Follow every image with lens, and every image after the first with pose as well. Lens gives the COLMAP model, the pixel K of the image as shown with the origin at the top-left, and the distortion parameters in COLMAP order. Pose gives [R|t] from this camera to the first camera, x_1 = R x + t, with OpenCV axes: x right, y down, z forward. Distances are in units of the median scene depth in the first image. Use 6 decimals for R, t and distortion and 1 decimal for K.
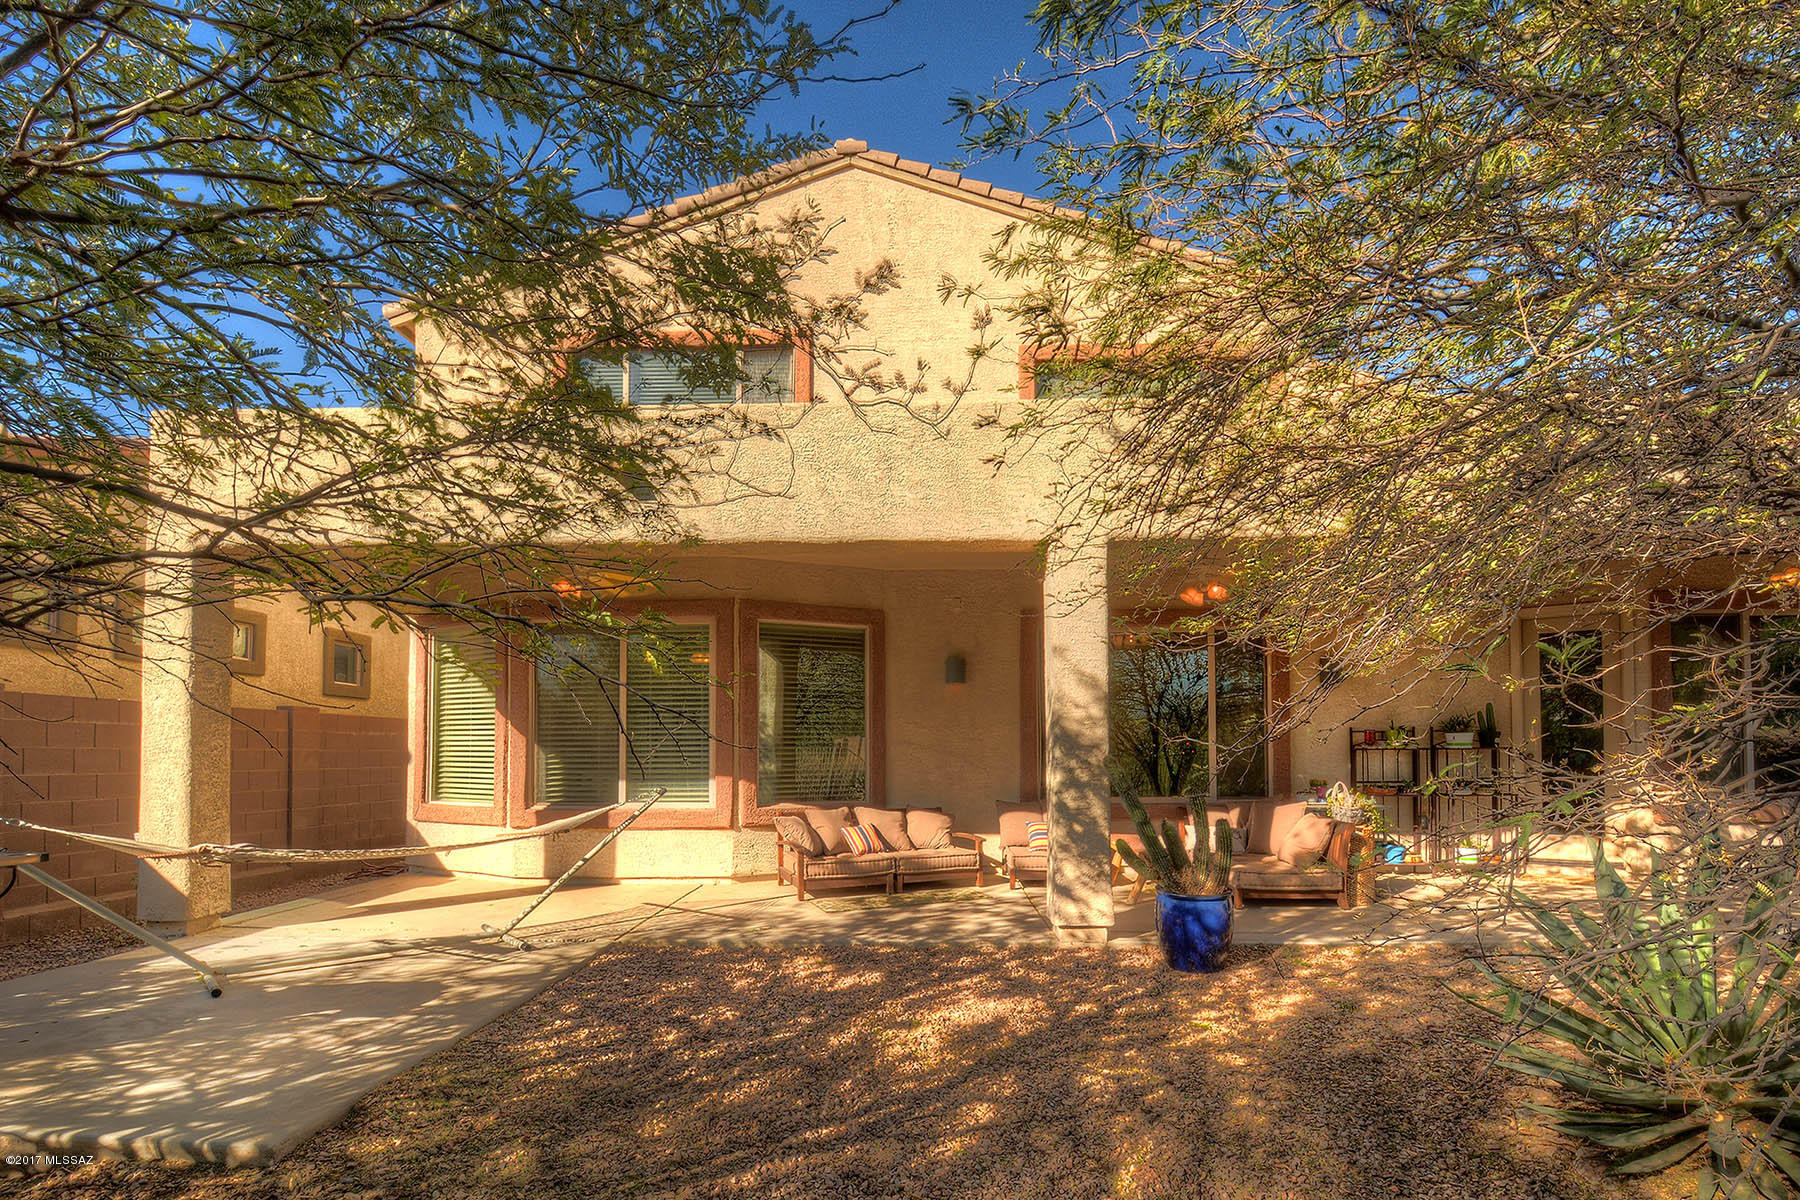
lens RADIAL K [[838.9, 0, 900.0], [0, 838.9, 600.0], [0, 0, 1]] dist [0.000334, -0.000331]
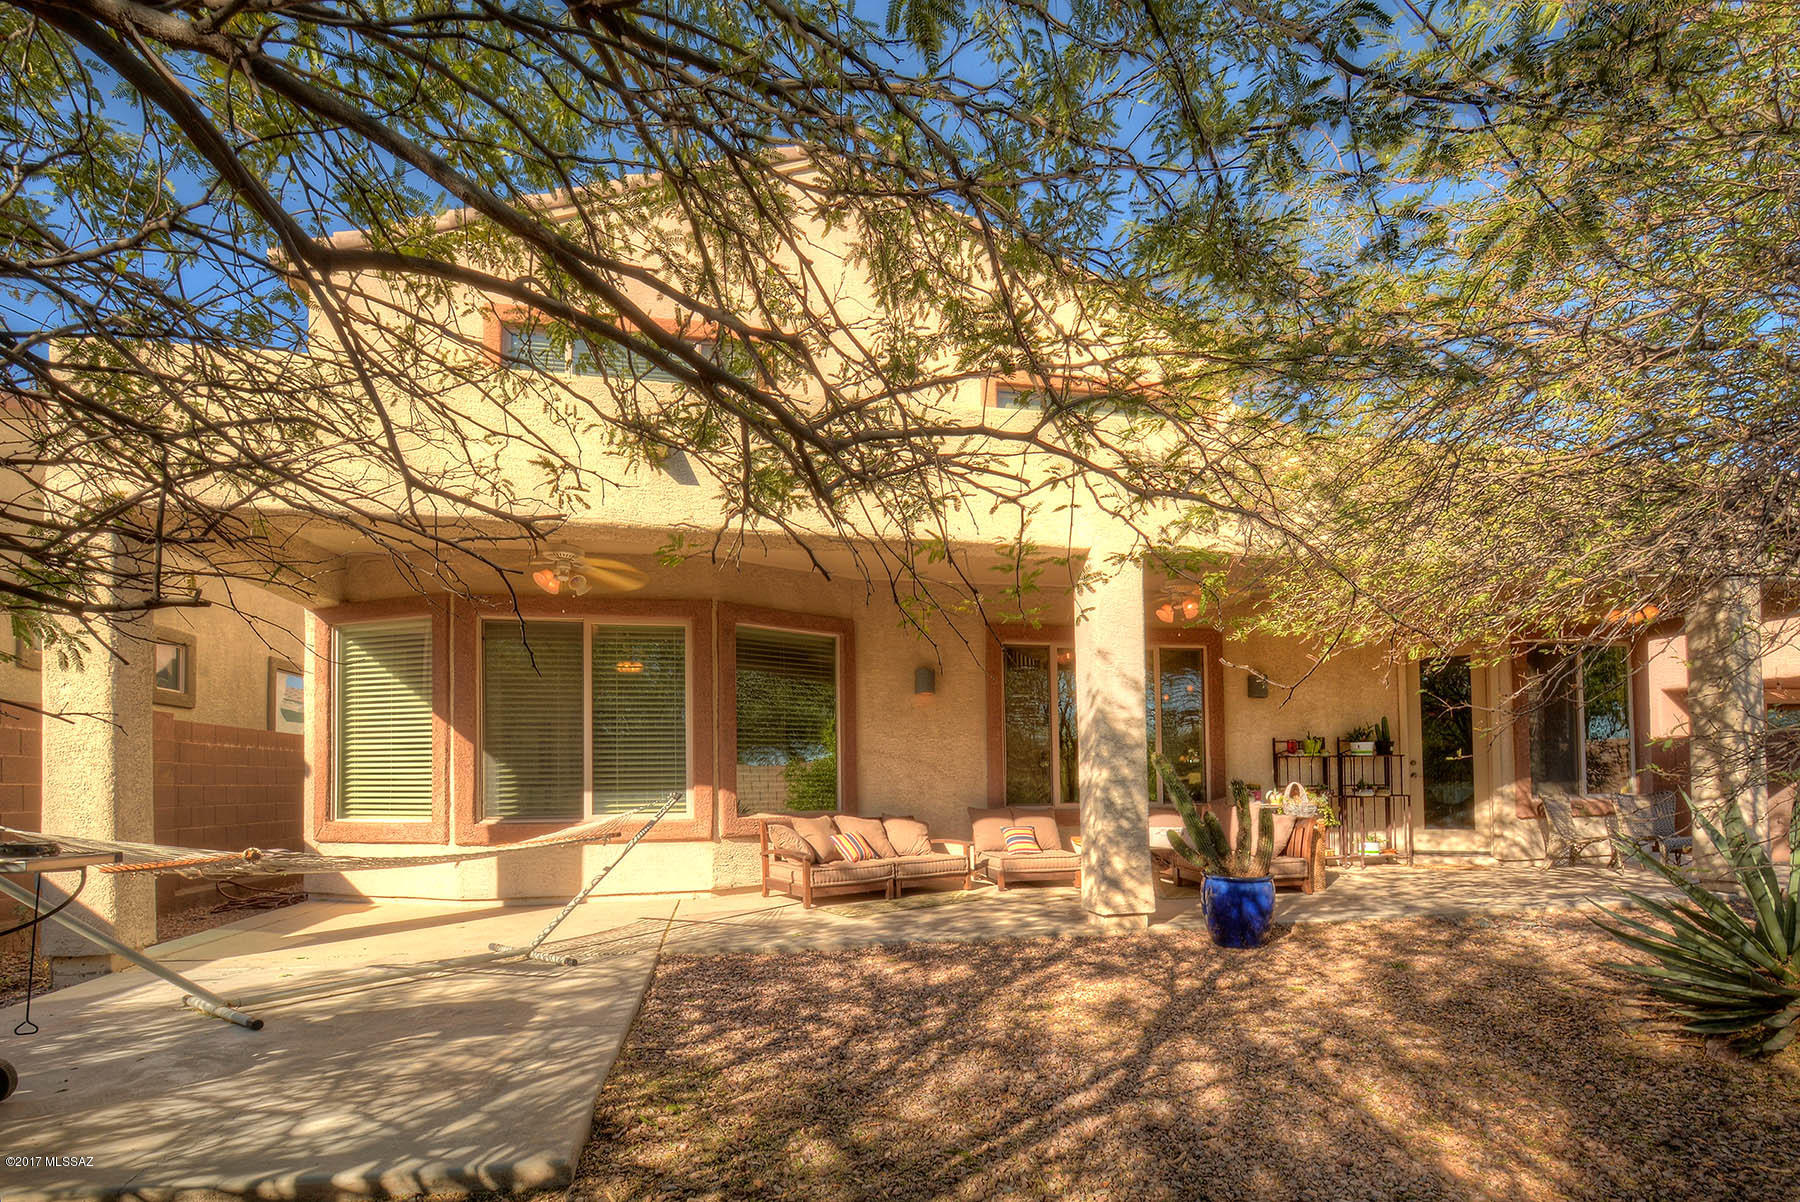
lens RADIAL K [[838.9, 0, 900.0], [0, 838.9, 601.0], [0, 0, 1]] dist [0.000334, -0.000331]
pose [[0.975683, 0.040052, 0.215495, -0.217750], [-0.033264, 0.998832, -0.035033, 0.028071], [-0.216647, 0.027013, 0.975876, 0.012028]]
